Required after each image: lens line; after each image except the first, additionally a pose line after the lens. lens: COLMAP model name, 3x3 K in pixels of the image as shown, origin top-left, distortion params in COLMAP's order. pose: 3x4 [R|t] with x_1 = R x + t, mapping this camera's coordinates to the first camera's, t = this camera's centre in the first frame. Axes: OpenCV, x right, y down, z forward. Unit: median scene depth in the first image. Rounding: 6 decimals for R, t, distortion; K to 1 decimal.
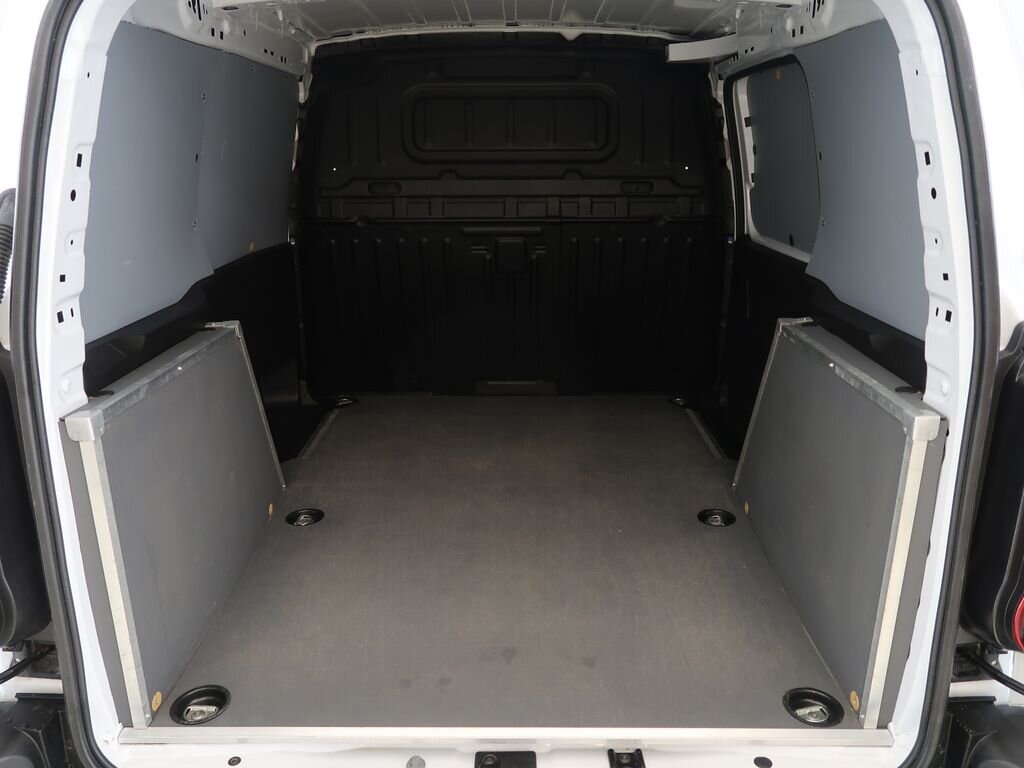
lens RADIAL K [[786.9, 0, 512.0], [0, 786.9, 384.0], [0, 0, 1]] dist [-0.001121, -0.004497]
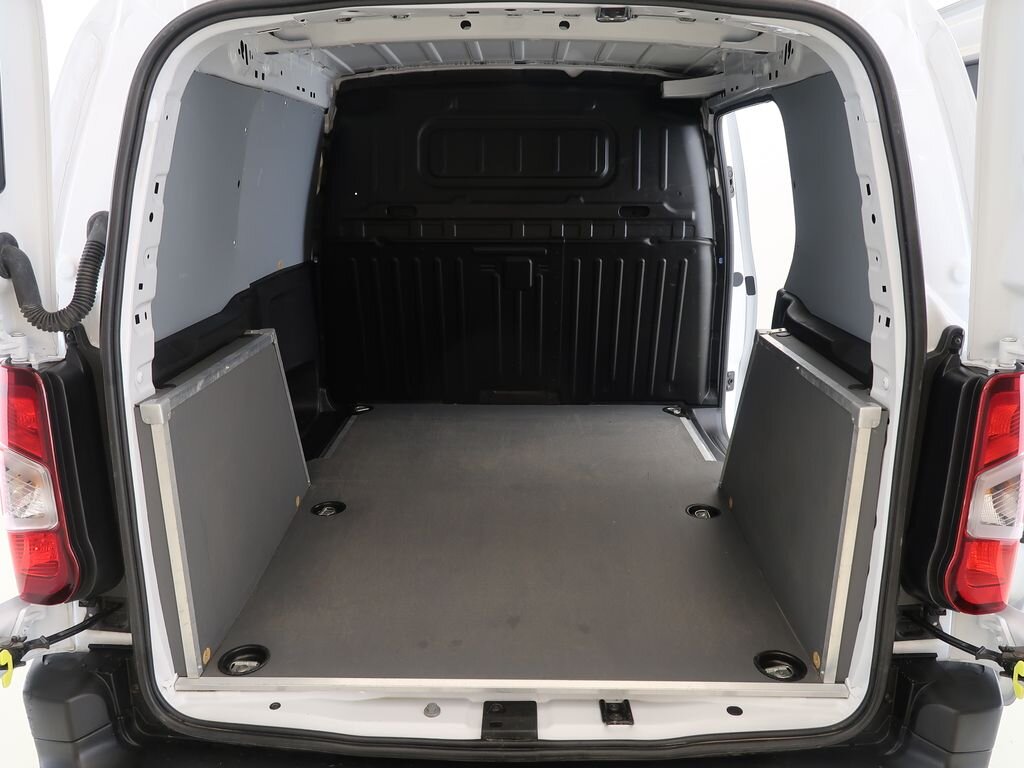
lens RADIAL K [[786.9, 0, 512.0], [0, 786.9, 384.0], [0, 0, 1]] dist [-0.001121, -0.004497]
pose [[0.999953, 0.006019, -0.007660, 0.000064], [-0.006221, 0.999627, -0.026575, 0.036078], [0.007497, 0.026622, 0.999617, -0.159339]]
